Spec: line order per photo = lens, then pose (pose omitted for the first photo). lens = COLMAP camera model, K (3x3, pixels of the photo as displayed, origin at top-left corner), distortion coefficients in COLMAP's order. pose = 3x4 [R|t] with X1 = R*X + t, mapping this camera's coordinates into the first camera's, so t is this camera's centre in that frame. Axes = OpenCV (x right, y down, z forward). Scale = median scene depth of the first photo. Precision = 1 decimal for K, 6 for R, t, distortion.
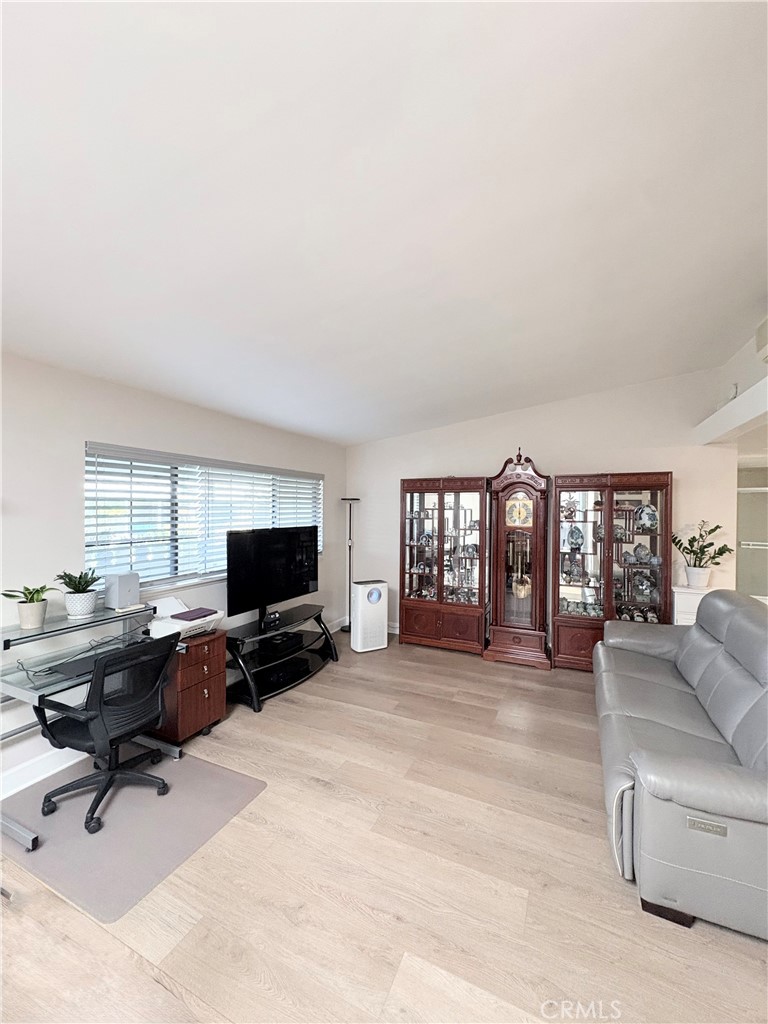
lens RADIAL K [[410.0, 0, 388.5], [0, 410.0, 513.8], [0, 0, 1]] dist [0.002348, 0.000641]
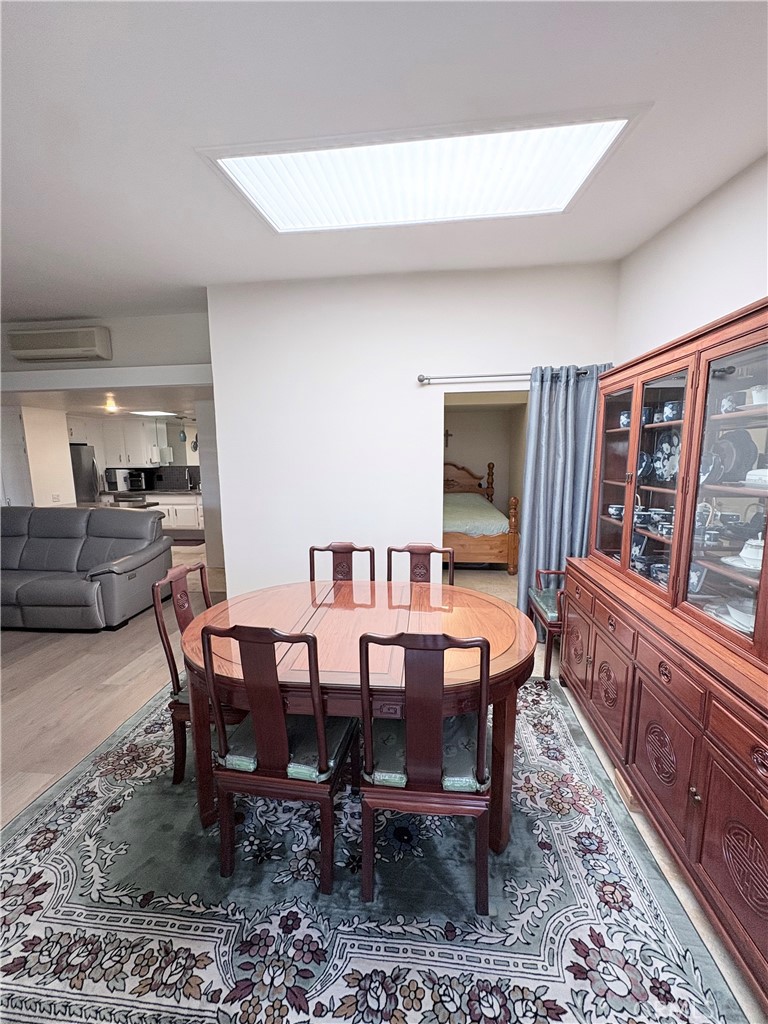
lens RADIAL K [[410.0, 0, 384.3], [0, 410.0, 512.0], [0, 0, 1]] dist [0.002348, 0.000641]
pose [[-0.326554, -0.130899, 0.936071, -0.833964], [0.019798, 0.989199, 0.145235, 0.013743], [-0.944971, 0.065959, -0.320435, 0.131054]]
